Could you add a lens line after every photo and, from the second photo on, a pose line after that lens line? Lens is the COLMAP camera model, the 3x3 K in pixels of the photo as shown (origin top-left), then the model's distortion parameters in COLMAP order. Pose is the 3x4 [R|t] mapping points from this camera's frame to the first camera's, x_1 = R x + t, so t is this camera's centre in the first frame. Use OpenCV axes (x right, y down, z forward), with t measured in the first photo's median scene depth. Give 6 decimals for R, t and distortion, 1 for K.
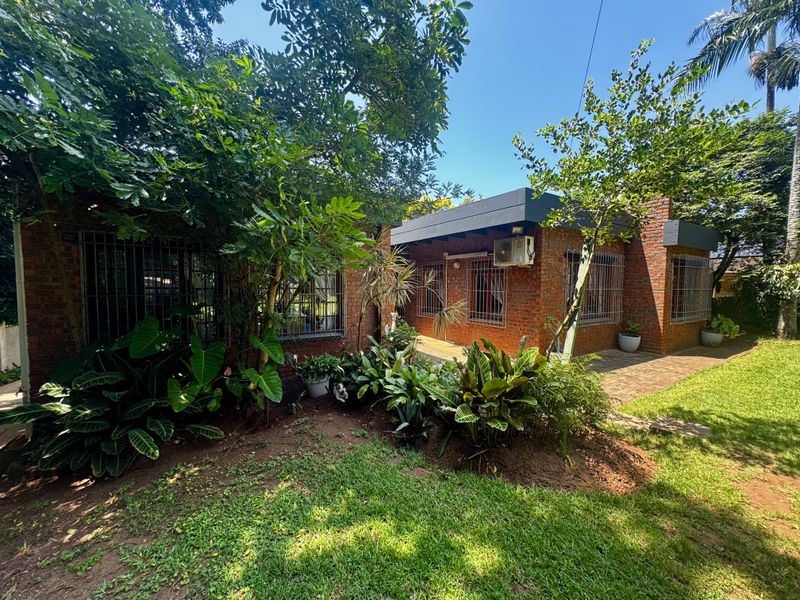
lens RADIAL K [[319.8, 0, 400.0], [0, 319.8, 300.0], [0, 0, 1]] dist [-0.004148, -0.000325]
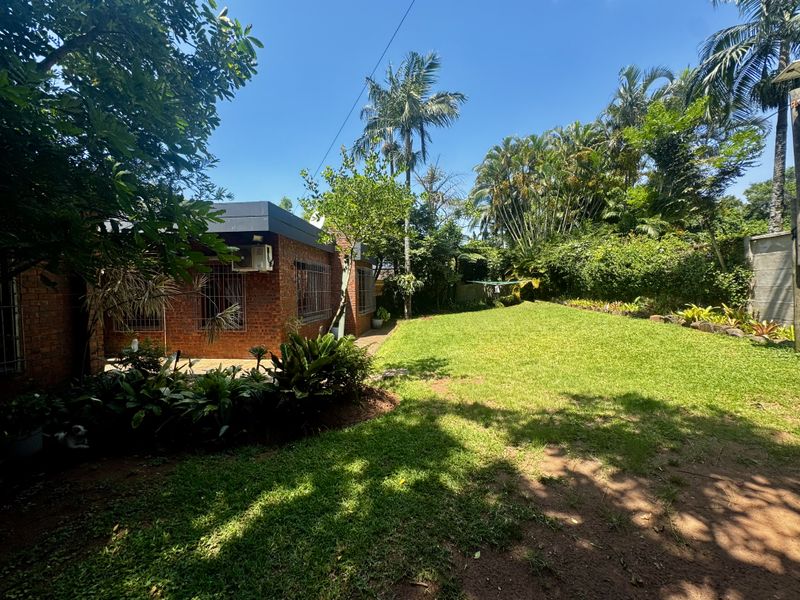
lens RADIAL K [[319.8, 0, 400.0], [0, 319.8, 300.0], [0, 0, 1]] dist [-0.004148, -0.000325]
pose [[0.622689, -0.043407, 0.781265, -0.373482], [0.057278, 0.998310, 0.009814, 0.009496], [-0.780371, 0.038638, 0.624123, -0.066317]]
